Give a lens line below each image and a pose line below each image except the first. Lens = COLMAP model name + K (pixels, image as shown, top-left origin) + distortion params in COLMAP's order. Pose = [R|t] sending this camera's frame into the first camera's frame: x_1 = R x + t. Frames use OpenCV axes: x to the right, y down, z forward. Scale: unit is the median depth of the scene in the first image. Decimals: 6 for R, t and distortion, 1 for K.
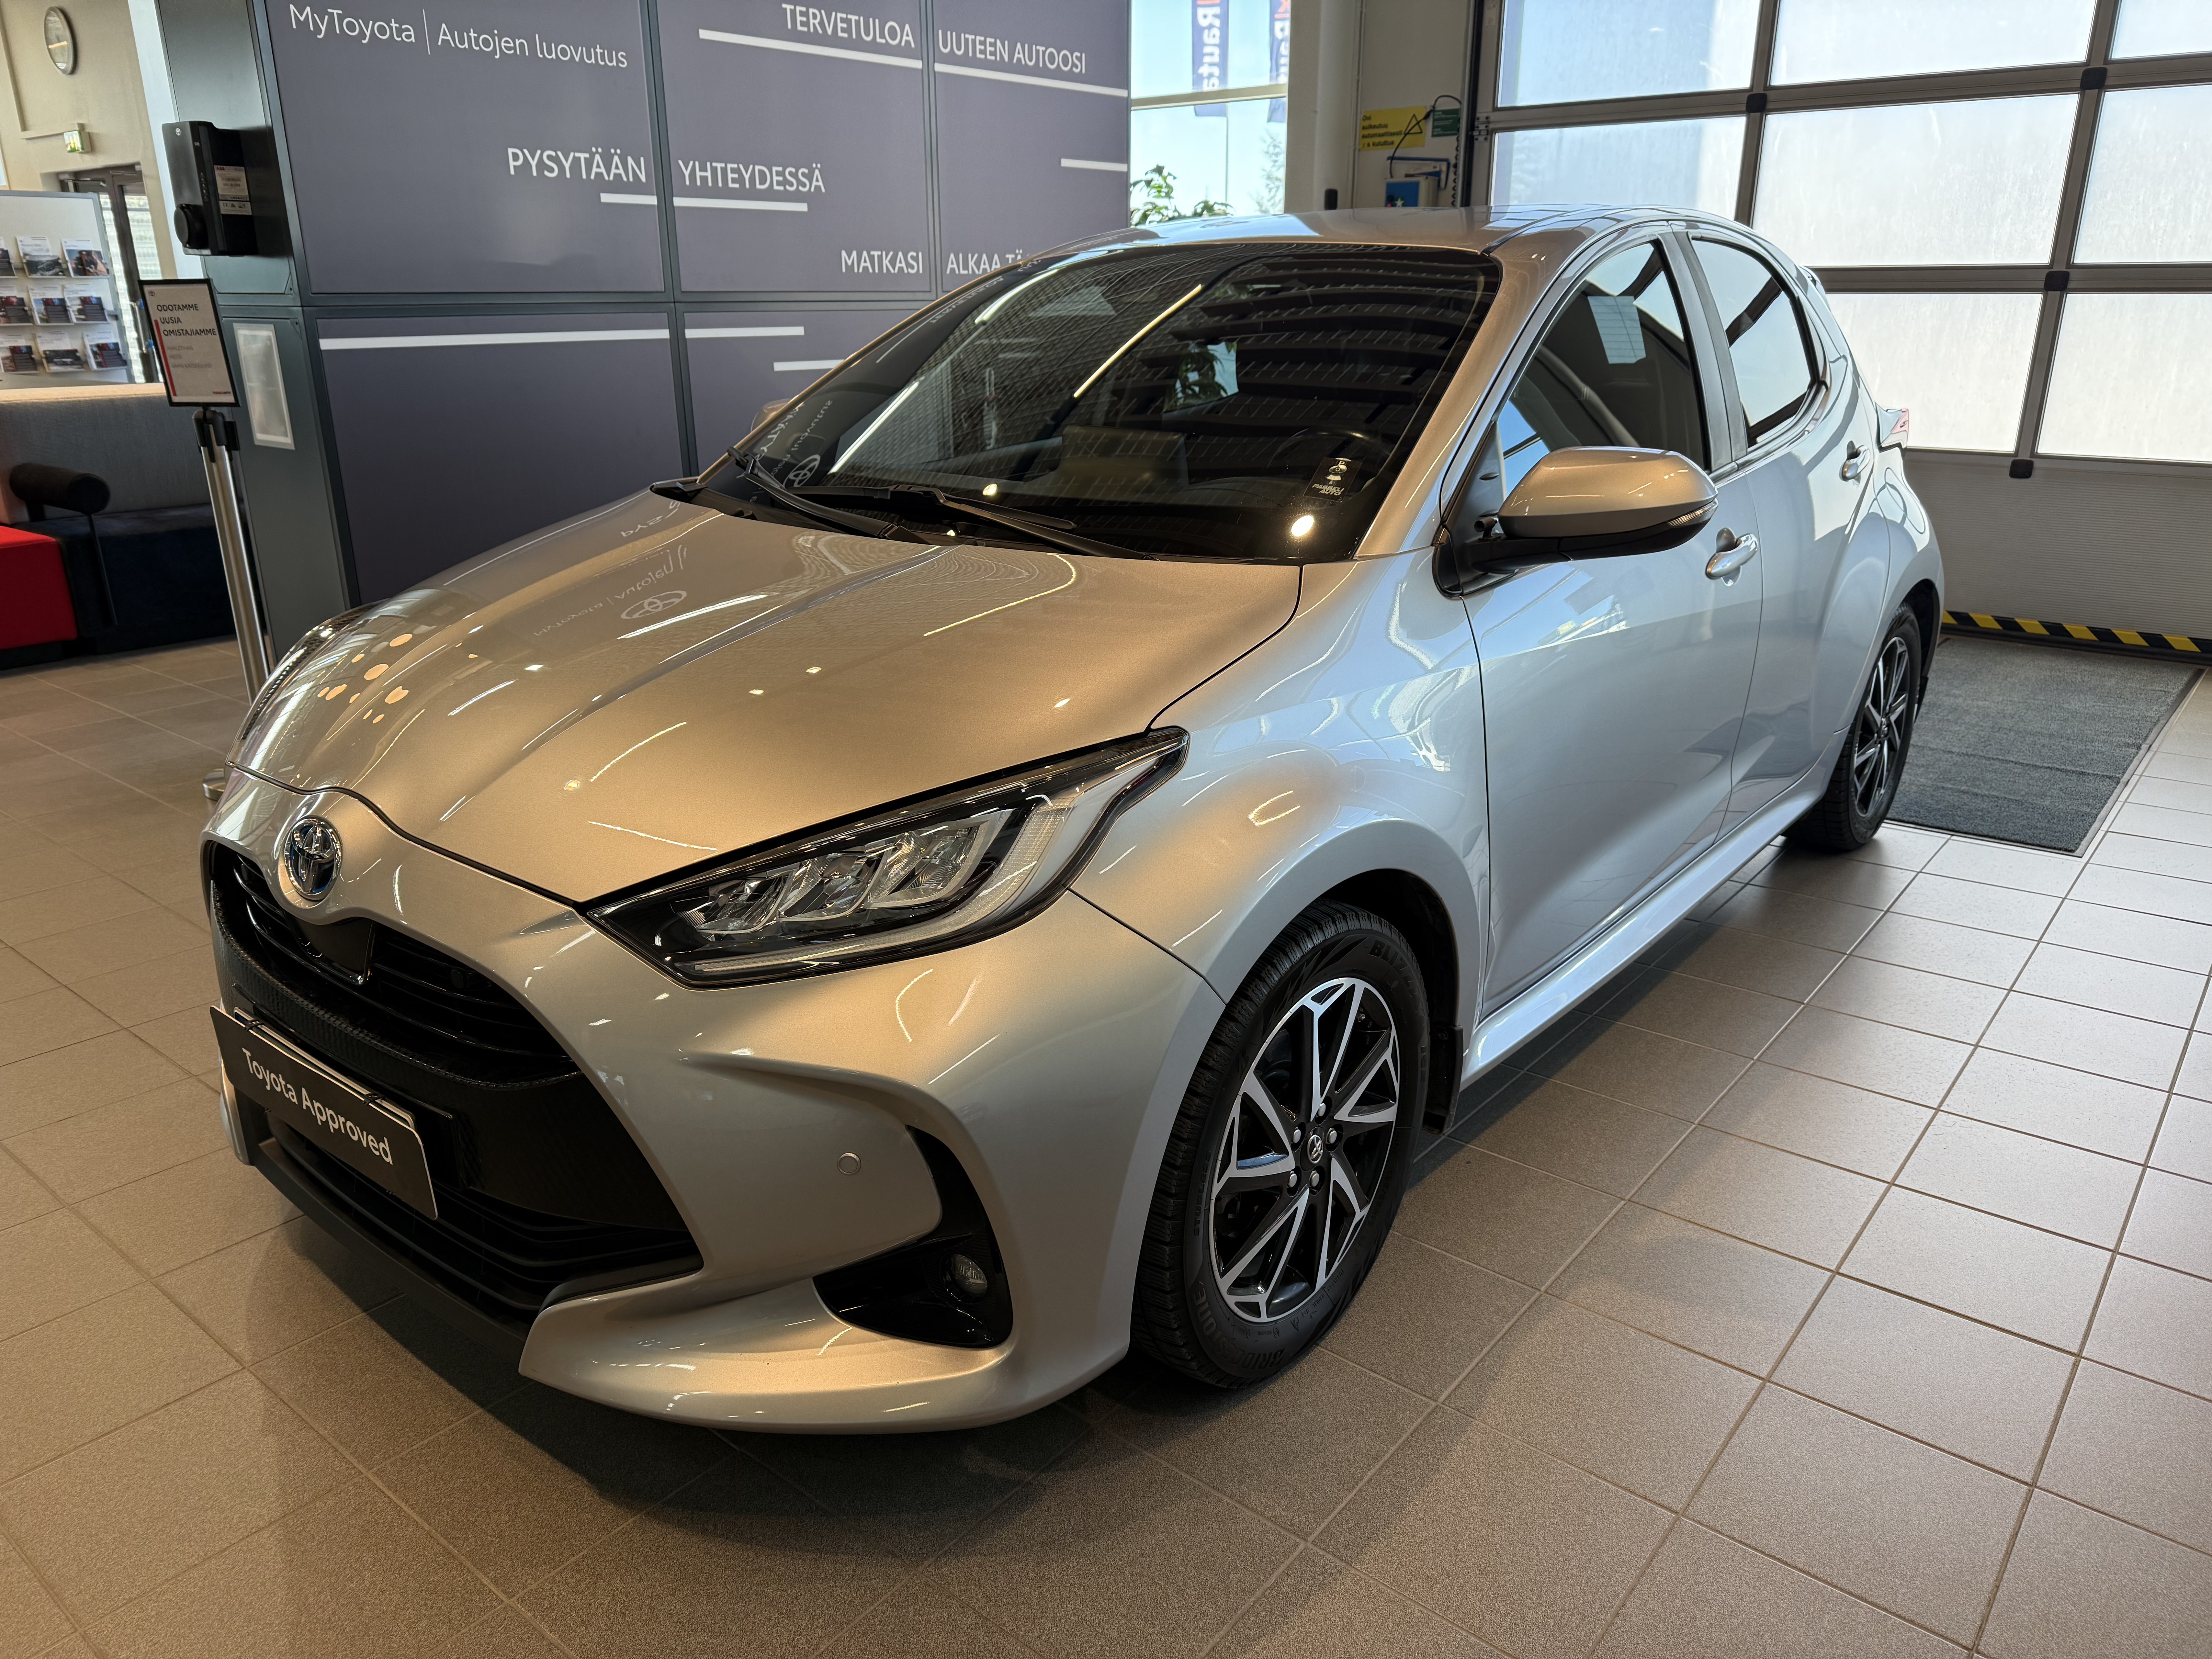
lens RADIAL K [[1546.8, 0, 1106.0], [0, 1546.8, 829.5], [0, 0, 1]] dist [0.026786, -0.058409]
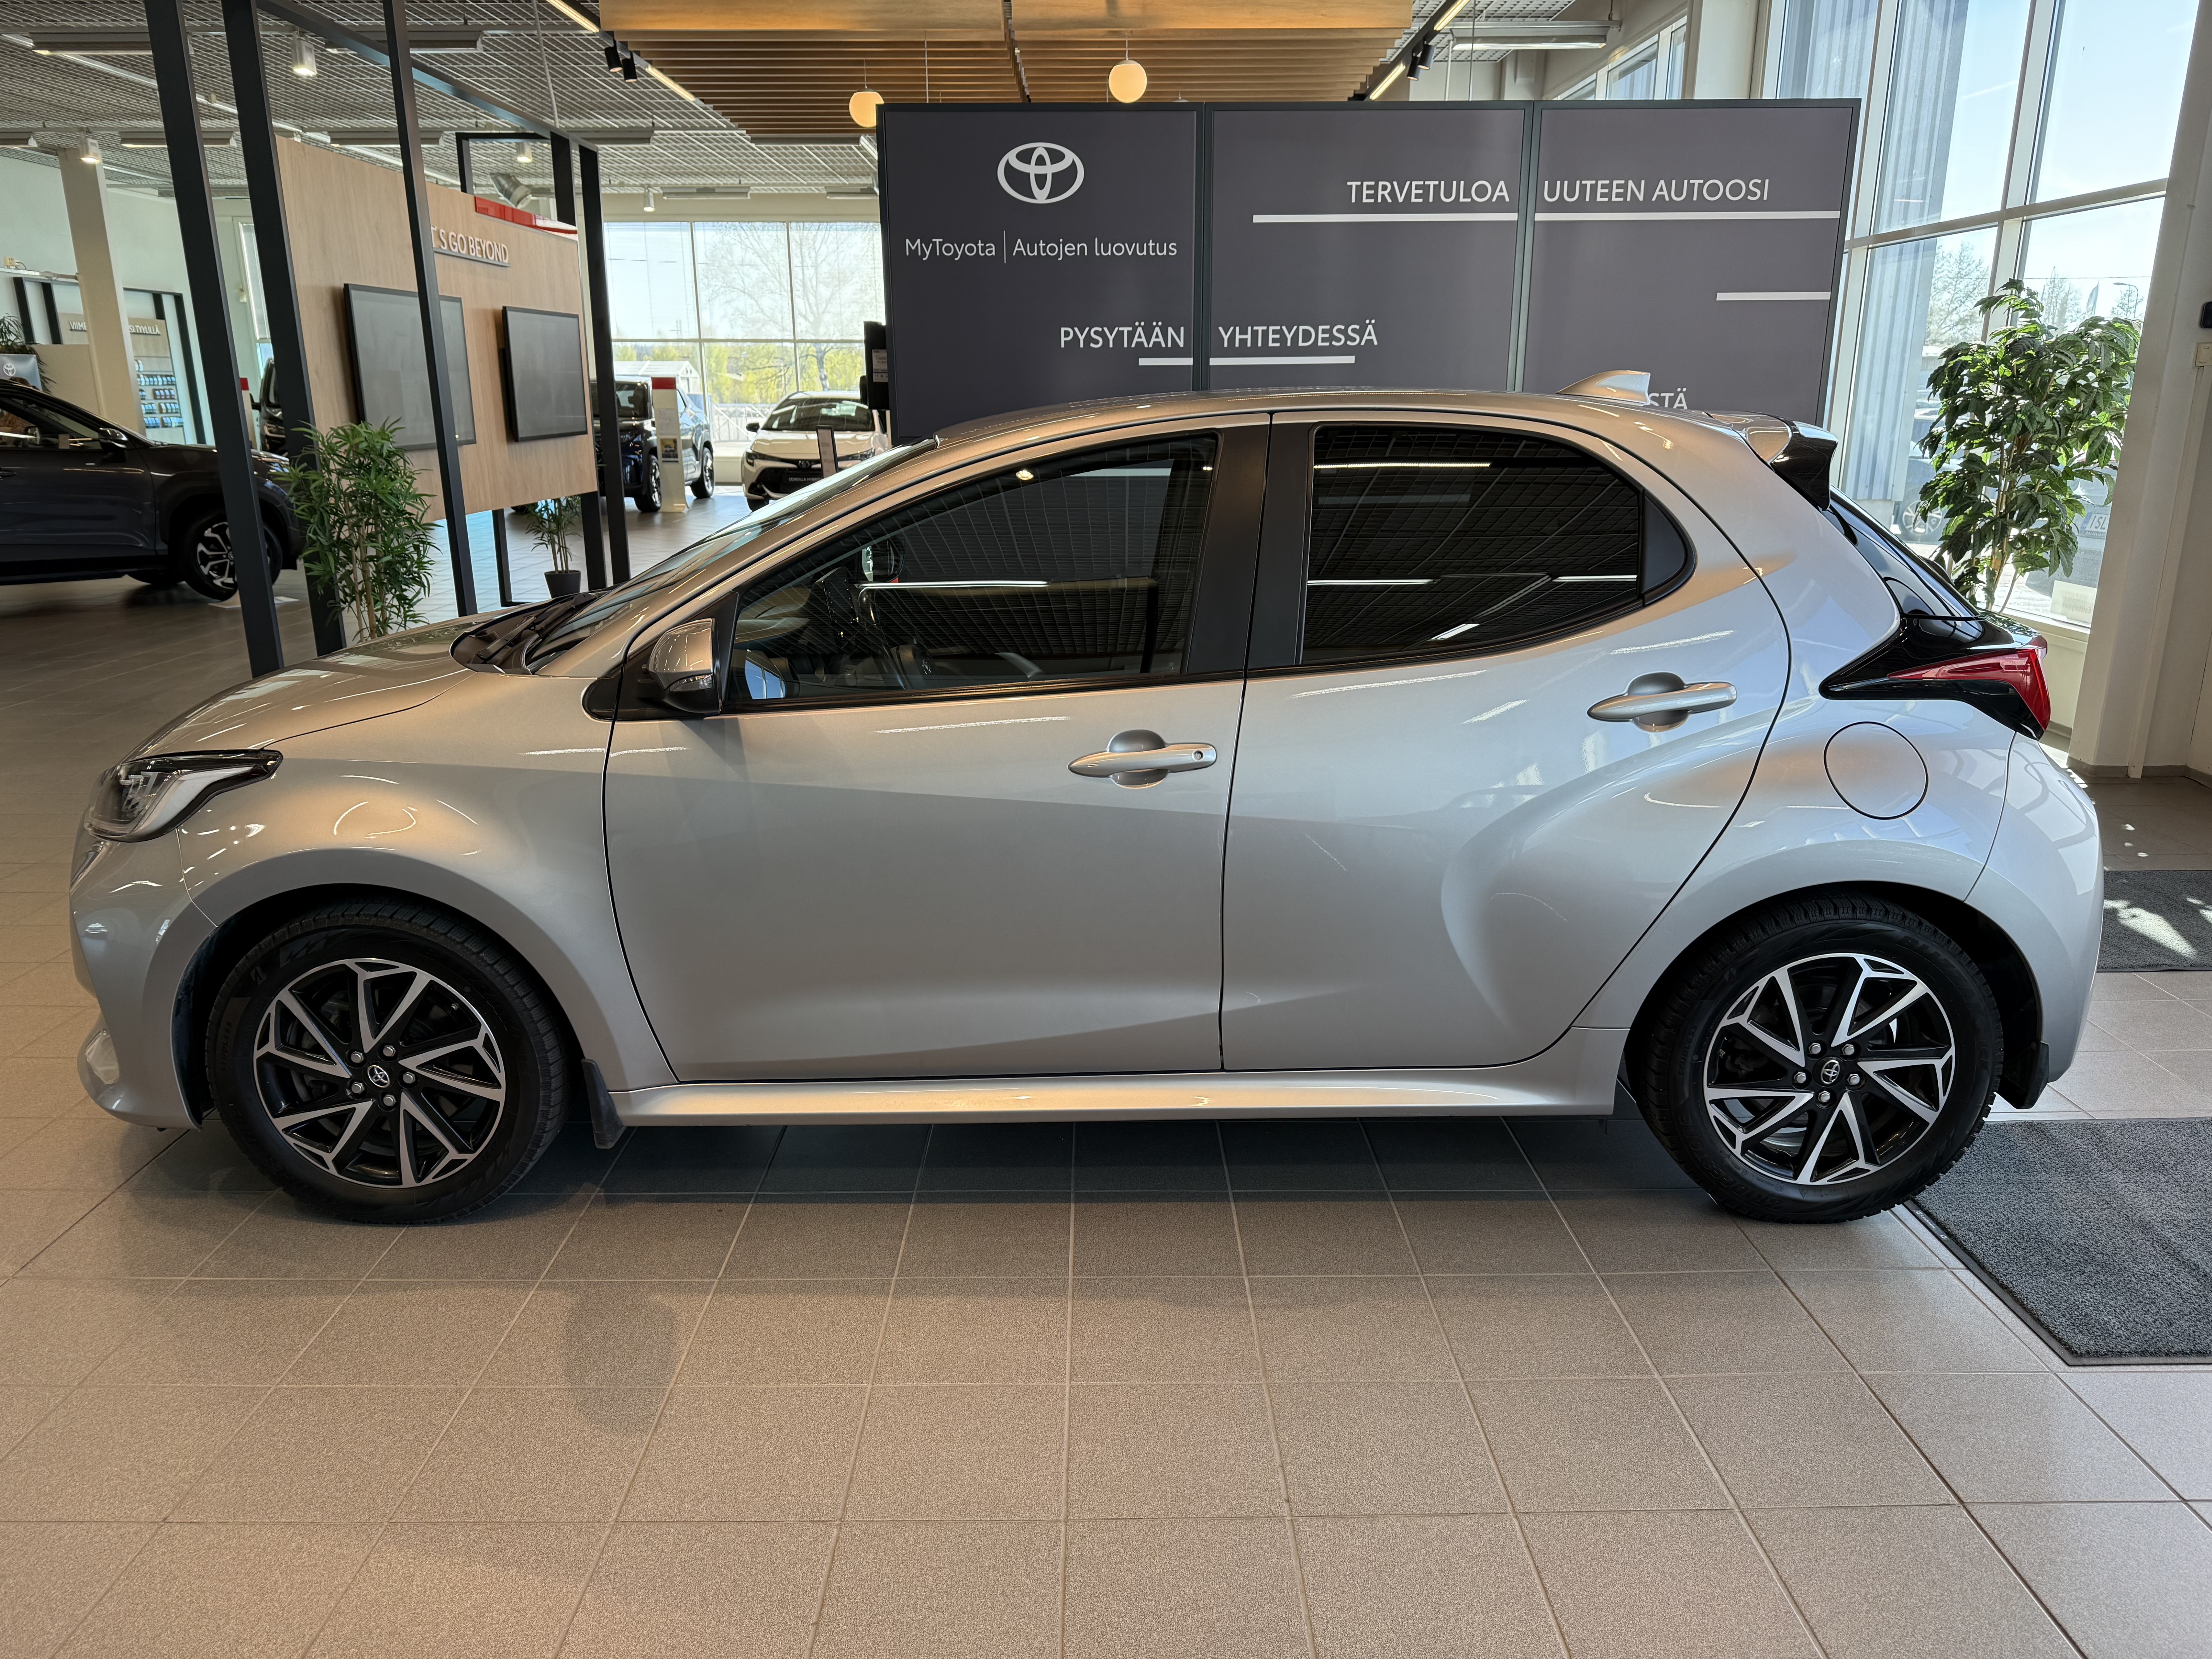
lens RADIAL K [[1549.2, 0, 1090.6], [0, 1549.2, 834.9], [0, 0, 1]] dist [0.049053, -0.120354]
pose [[0.633992, 0.206542, -0.745248, 0.606518], [-0.248915, 0.966892, 0.056215, -0.096724], [0.732185, 0.149864, 0.664414, 0.193812]]
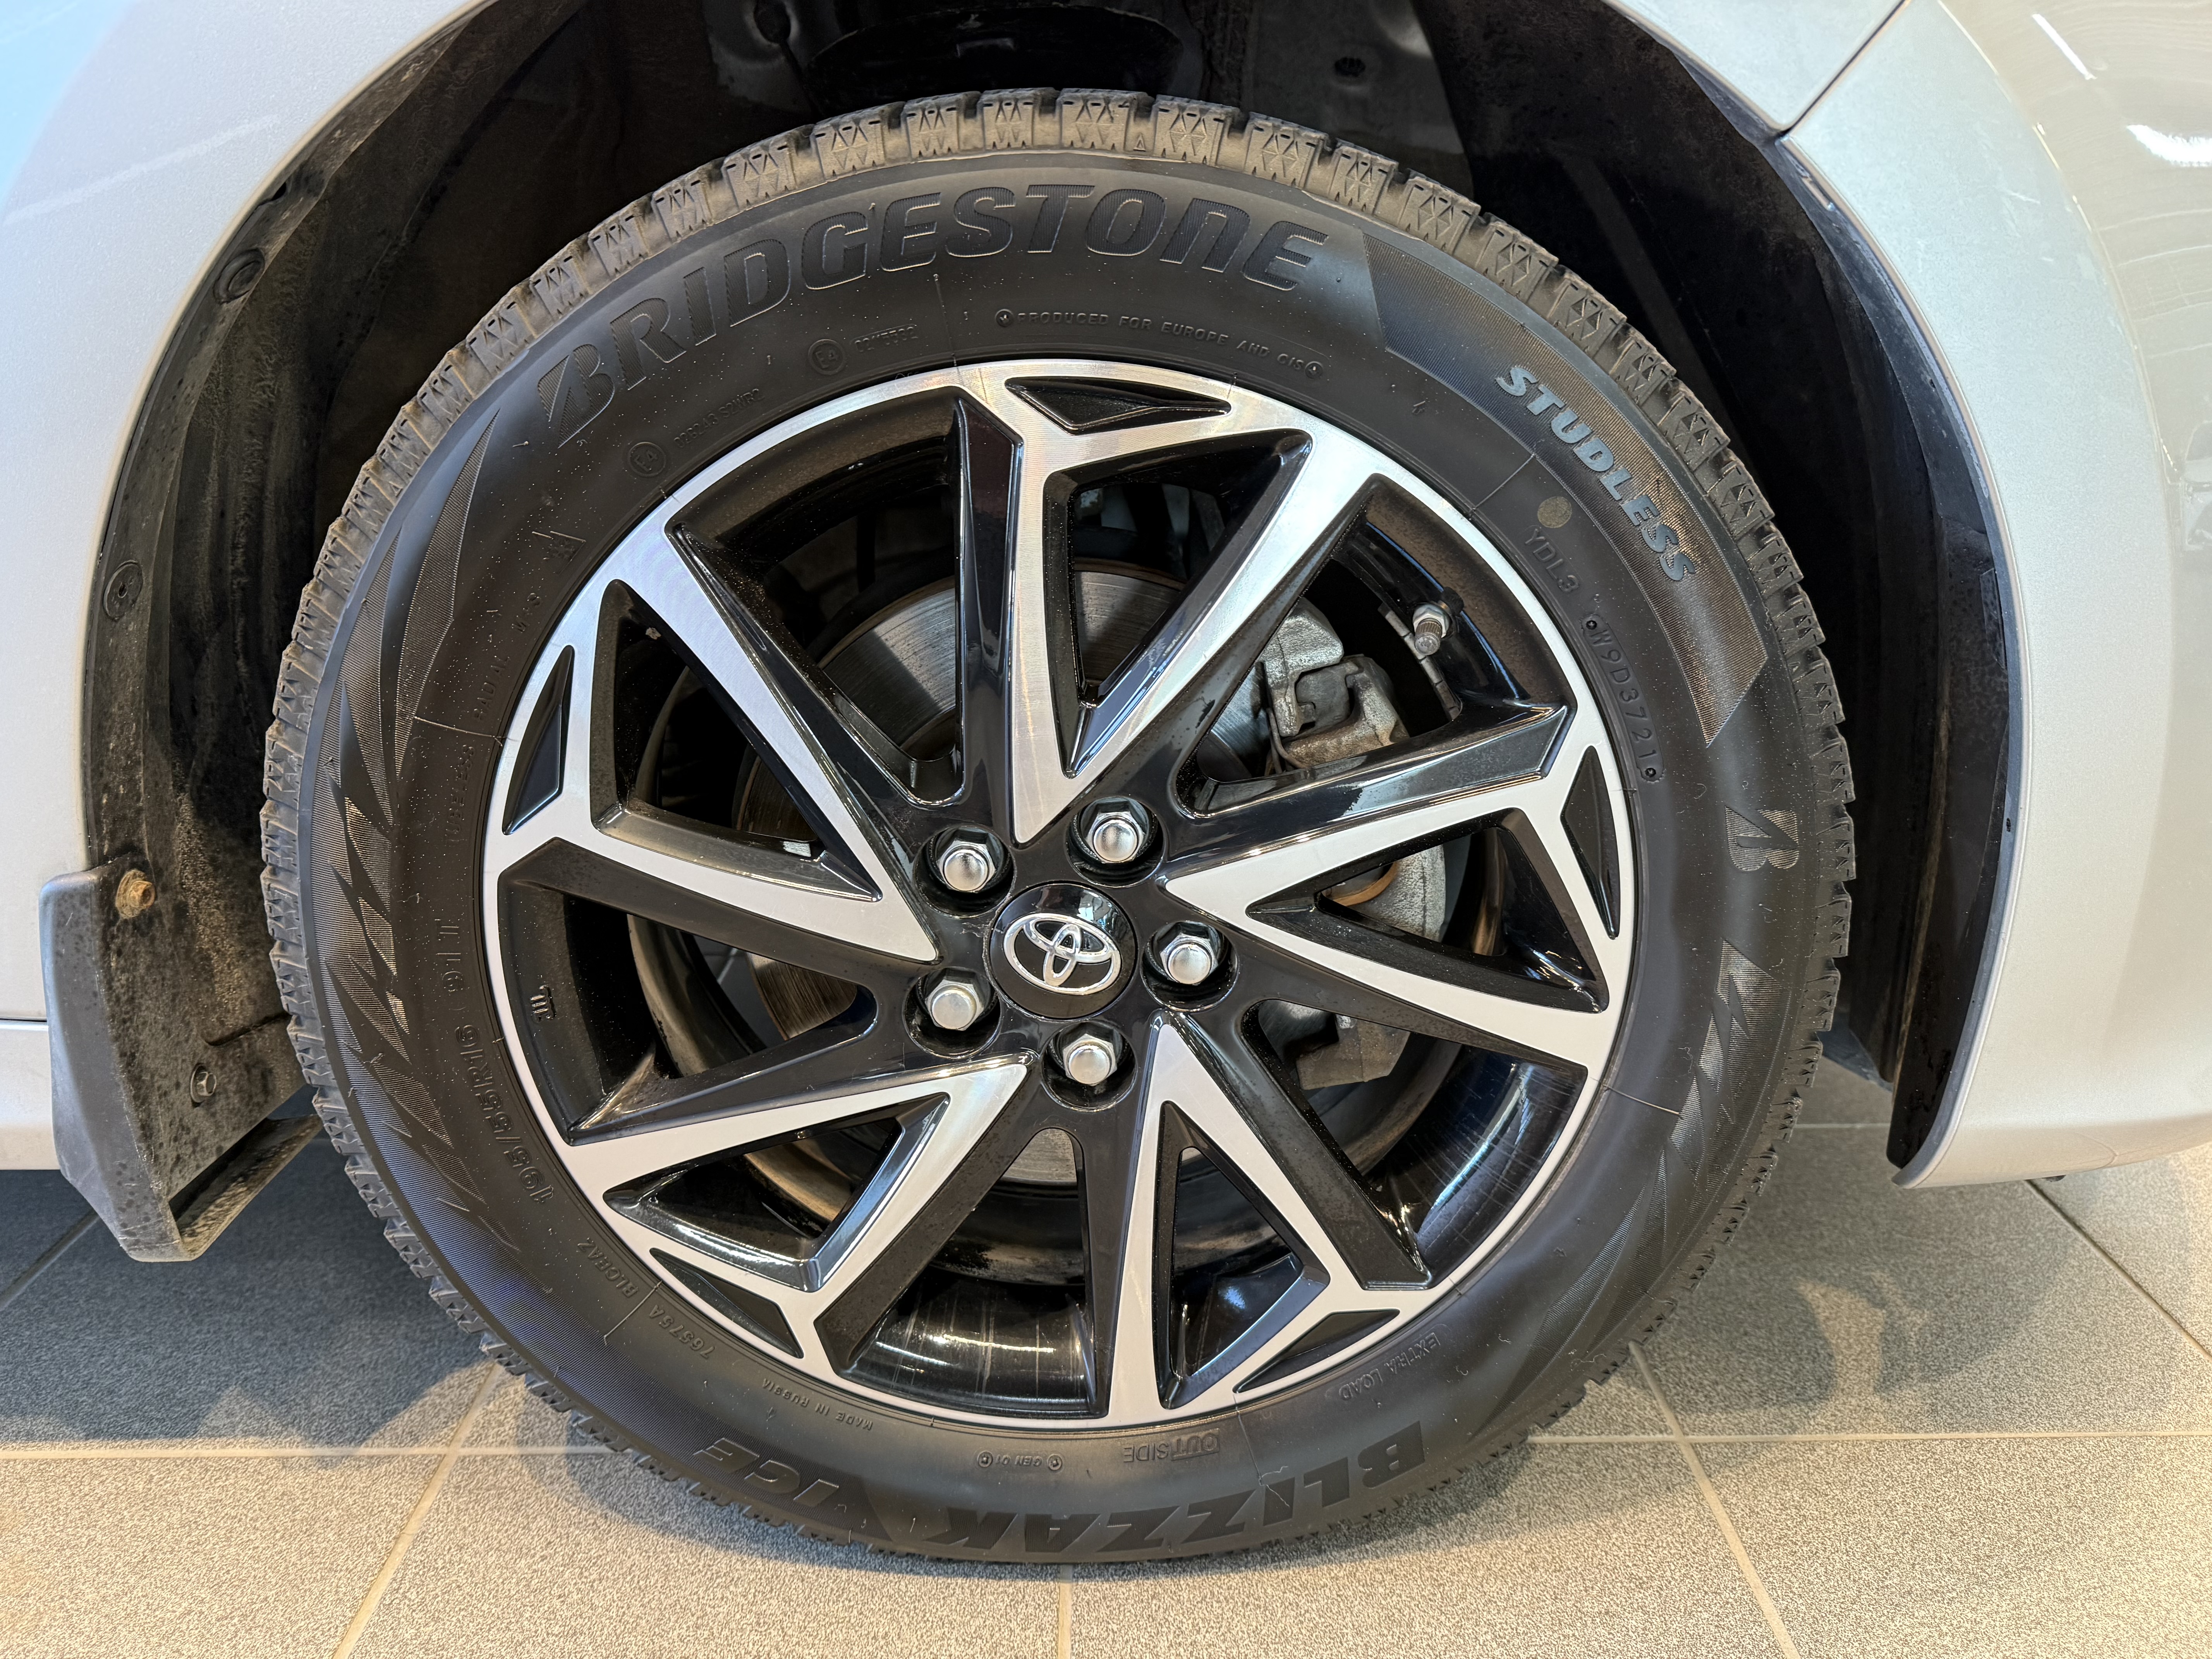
lens RADIAL K [[1549.2, 0, 1090.6], [0, 1549.2, 834.9], [0, 0, 1]] dist [0.049053, -0.120354]
pose [[0.638369, 0.233103, -0.733586, 0.139732], [-0.247489, 0.964594, 0.091142, 0.059834], [0.728859, 0.123372, 0.673457, 0.308224]]
